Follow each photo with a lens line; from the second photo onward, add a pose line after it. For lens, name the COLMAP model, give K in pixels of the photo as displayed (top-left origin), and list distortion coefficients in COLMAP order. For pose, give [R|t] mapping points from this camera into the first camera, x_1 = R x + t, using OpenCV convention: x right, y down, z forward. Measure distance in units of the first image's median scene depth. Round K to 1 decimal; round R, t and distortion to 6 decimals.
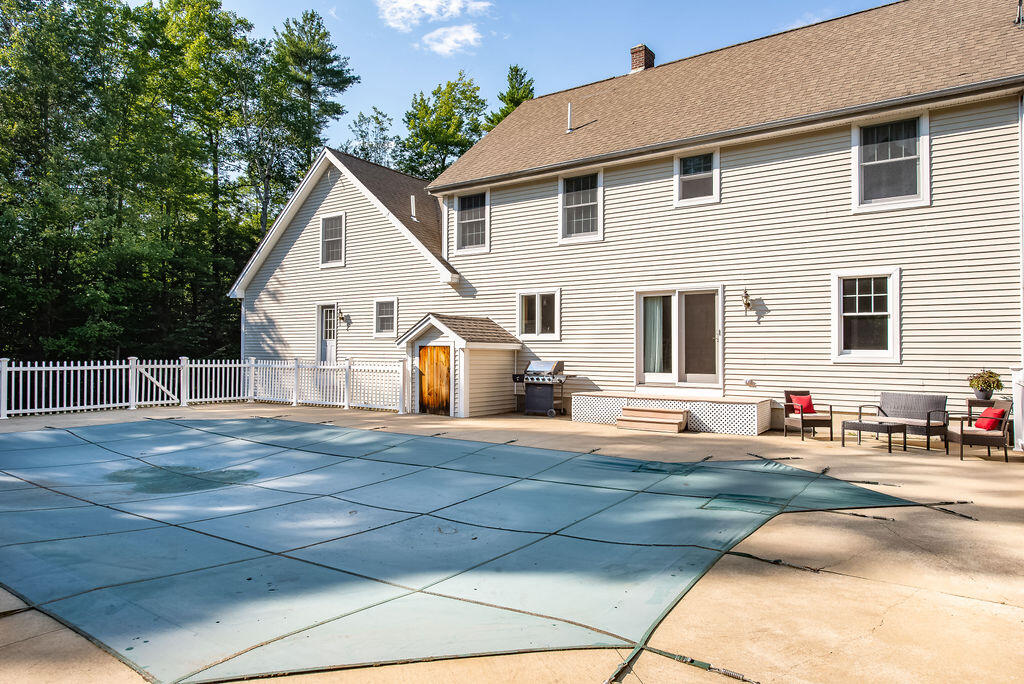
lens RADIAL K [[633.5, 0, 513.5], [0, 633.5, 345.4], [0, 0, 1]] dist [-0.002655, 0.000733]
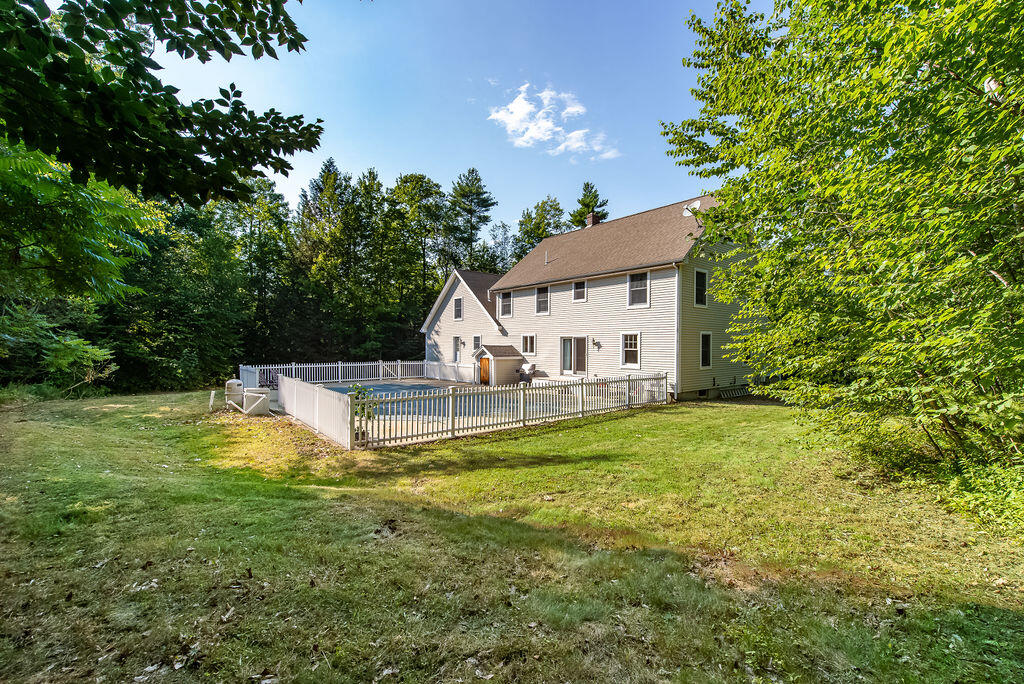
lens RADIAL K [[419.6, 0, 510.5], [0, 419.6, 343.6], [0, 0, 1]] dist [0.000788, -0.000005]
pose [[0.962491, -0.004810, -0.271270, 0.371165], [0.007196, 0.999944, 0.007801, -0.059688], [0.271217, -0.009461, 0.962472, -0.502506]]
